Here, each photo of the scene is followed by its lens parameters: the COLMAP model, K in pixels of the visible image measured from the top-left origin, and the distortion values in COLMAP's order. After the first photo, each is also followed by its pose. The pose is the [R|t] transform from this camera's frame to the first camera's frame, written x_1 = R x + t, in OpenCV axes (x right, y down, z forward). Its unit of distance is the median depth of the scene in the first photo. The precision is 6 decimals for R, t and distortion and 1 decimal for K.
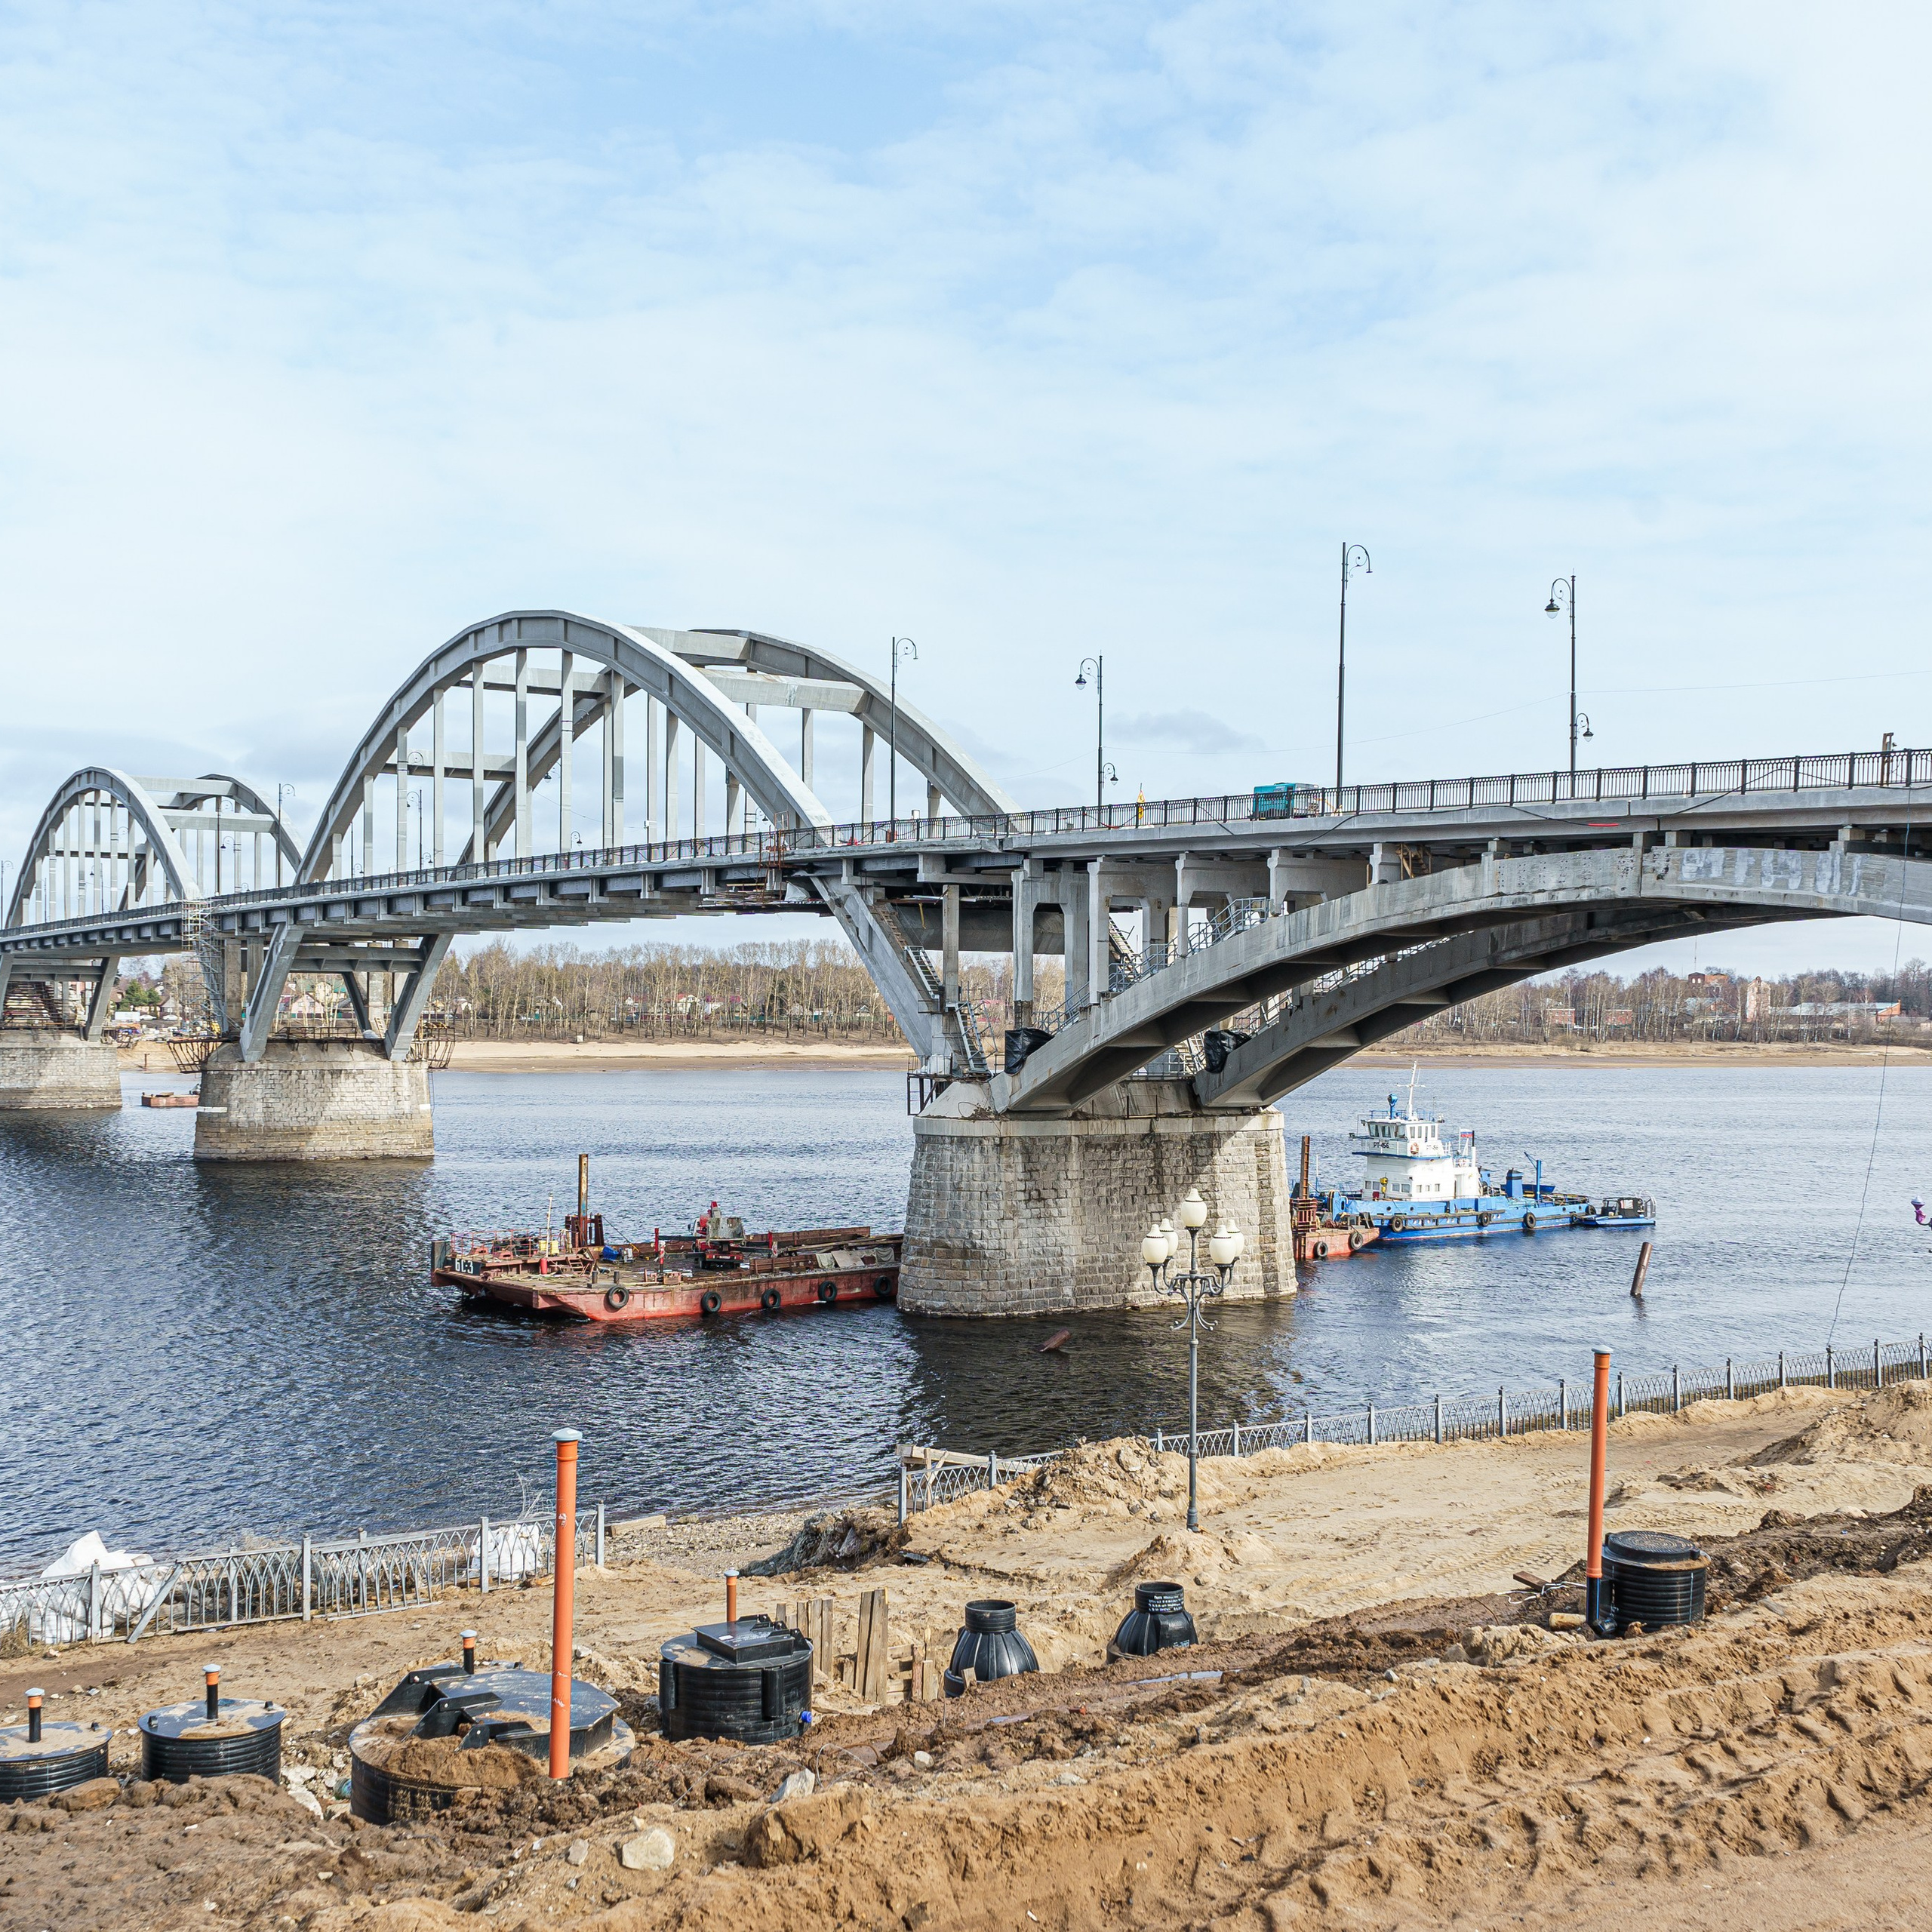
lens RADIAL K [[2430.8, 0, 941.2], [0, 2430.8, 1082.6], [0, 0, 1]] dist [-0.001360, 0.012419]
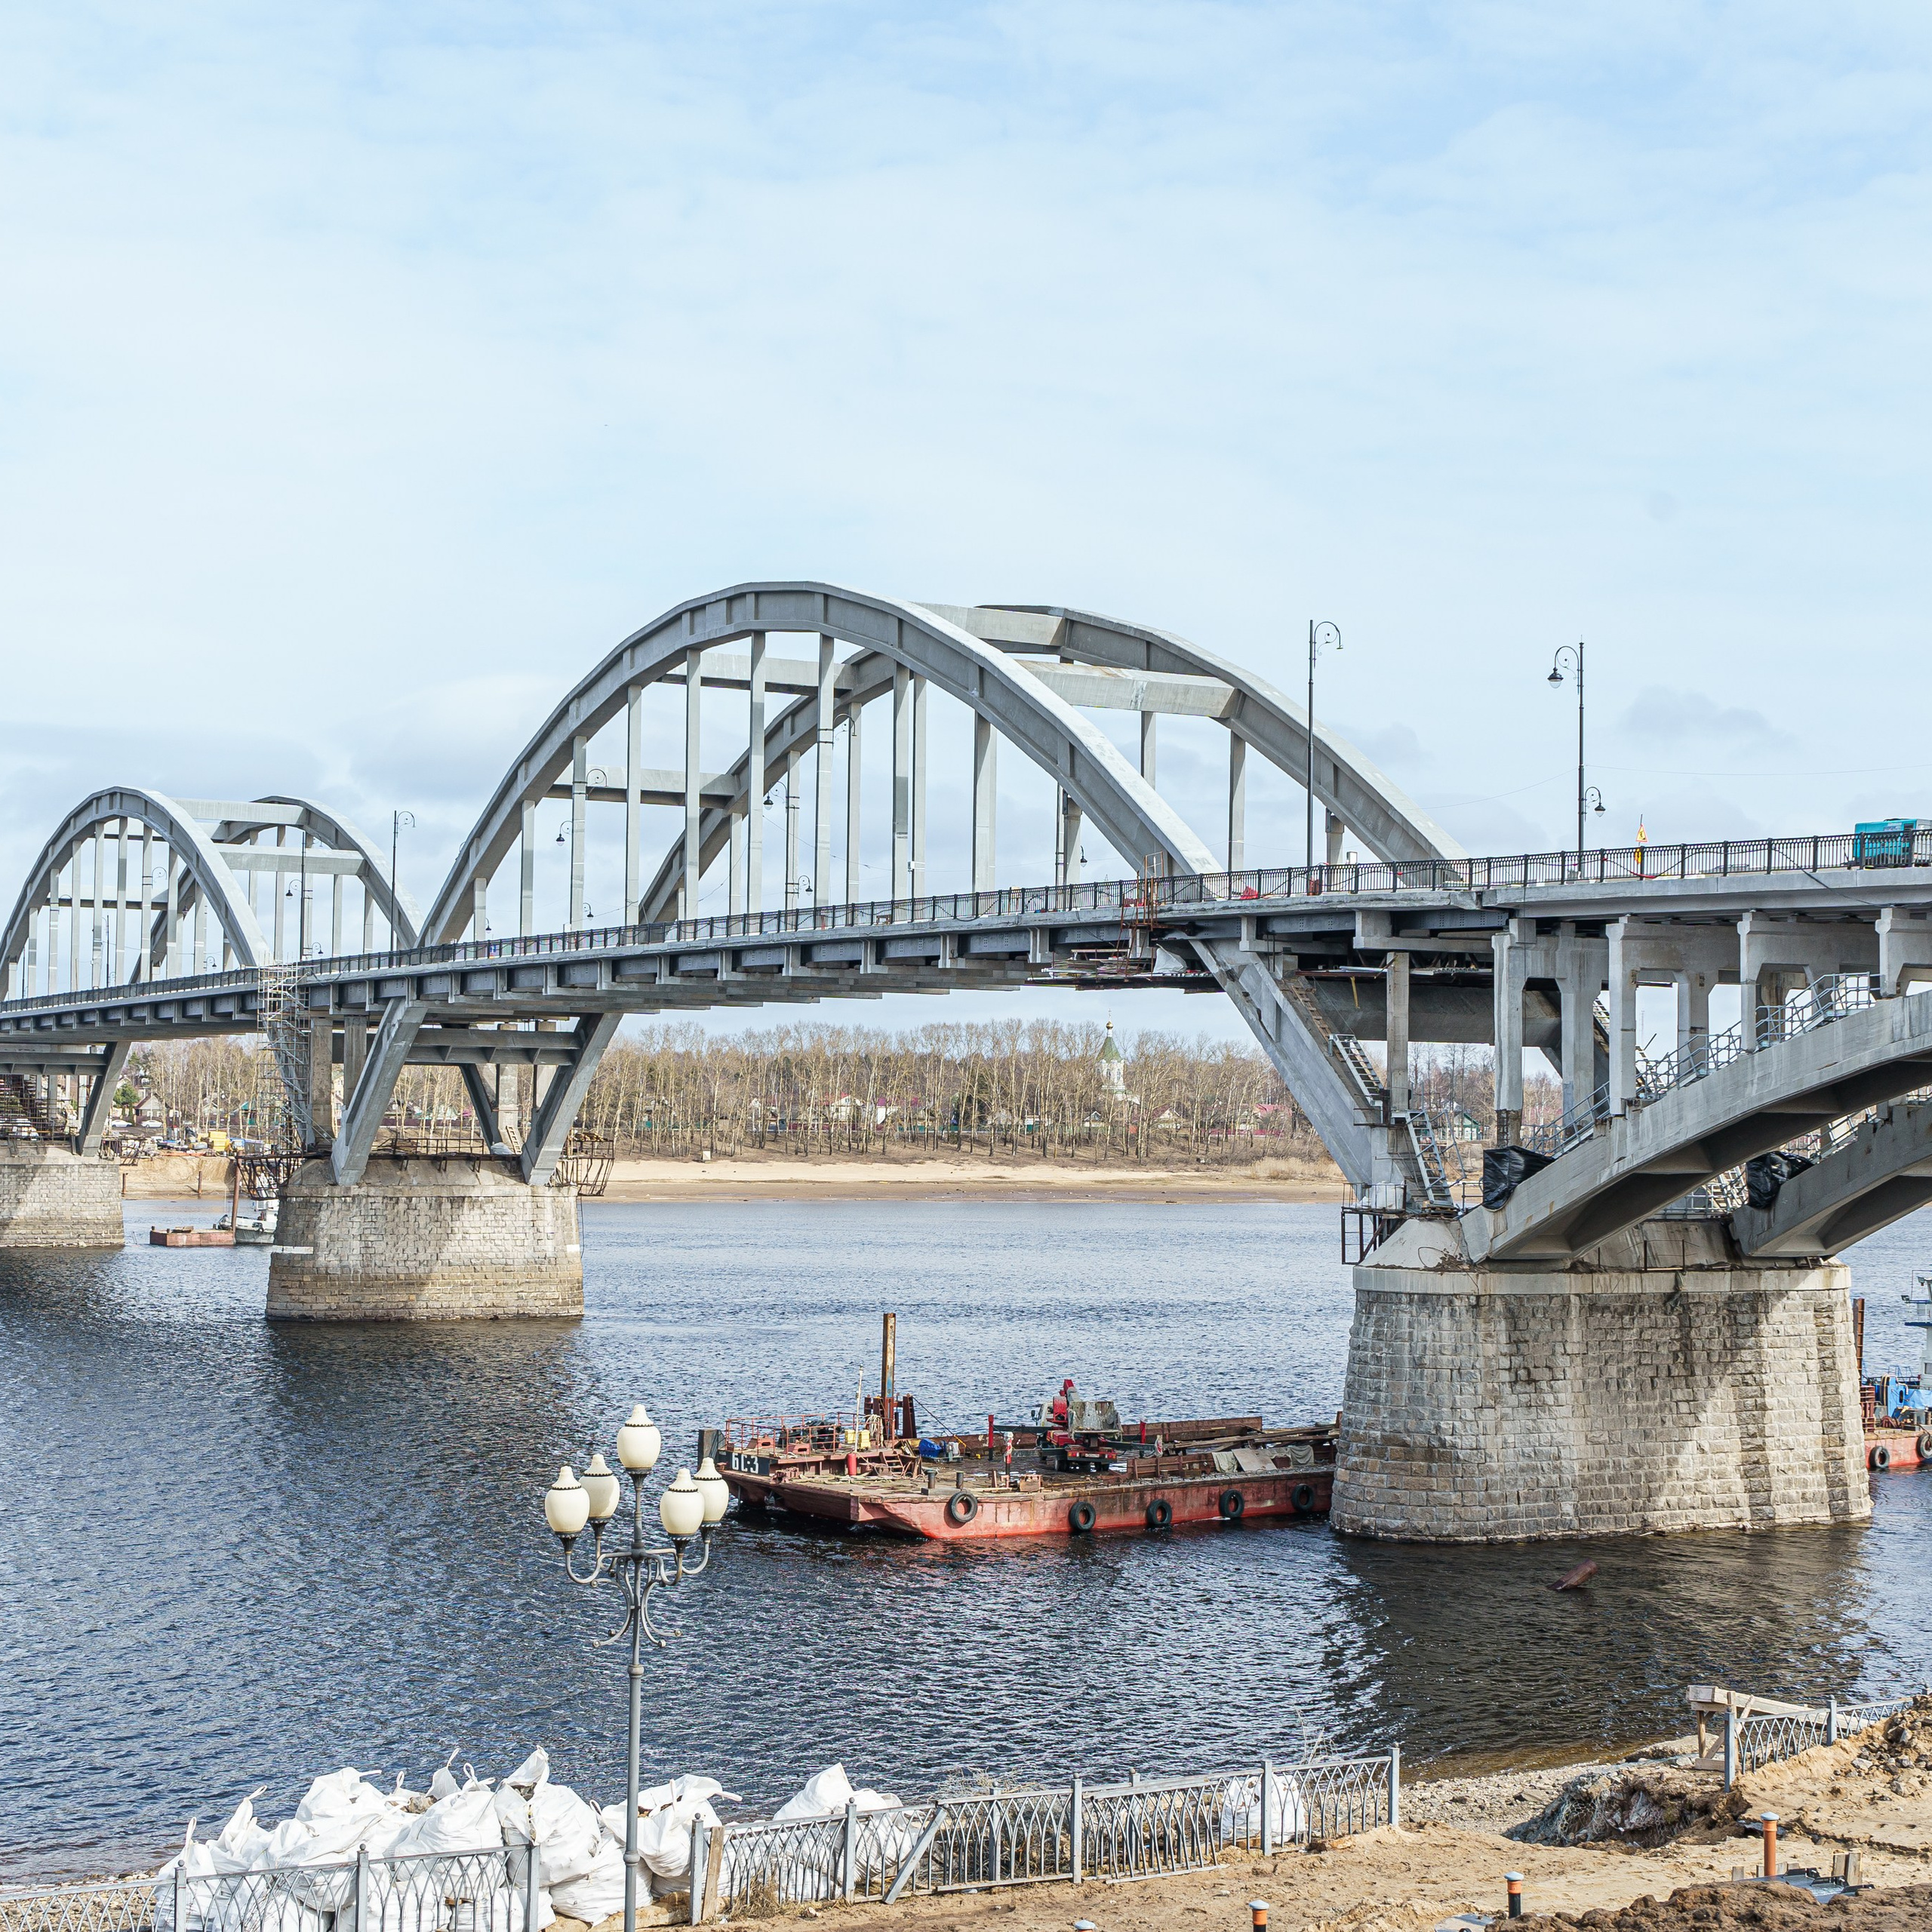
lens RADIAL K [[3459.9, 0, 842.3], [0, 3459.9, 964.1], [0, 0, 1]] dist [0.025778, -0.041201]
pose [[0.997661, 0.002529, -0.068308, -0.088785], [-0.007558, 0.997269, -0.073471, 0.000882], [0.067936, 0.073816, 0.994955, -0.057965]]
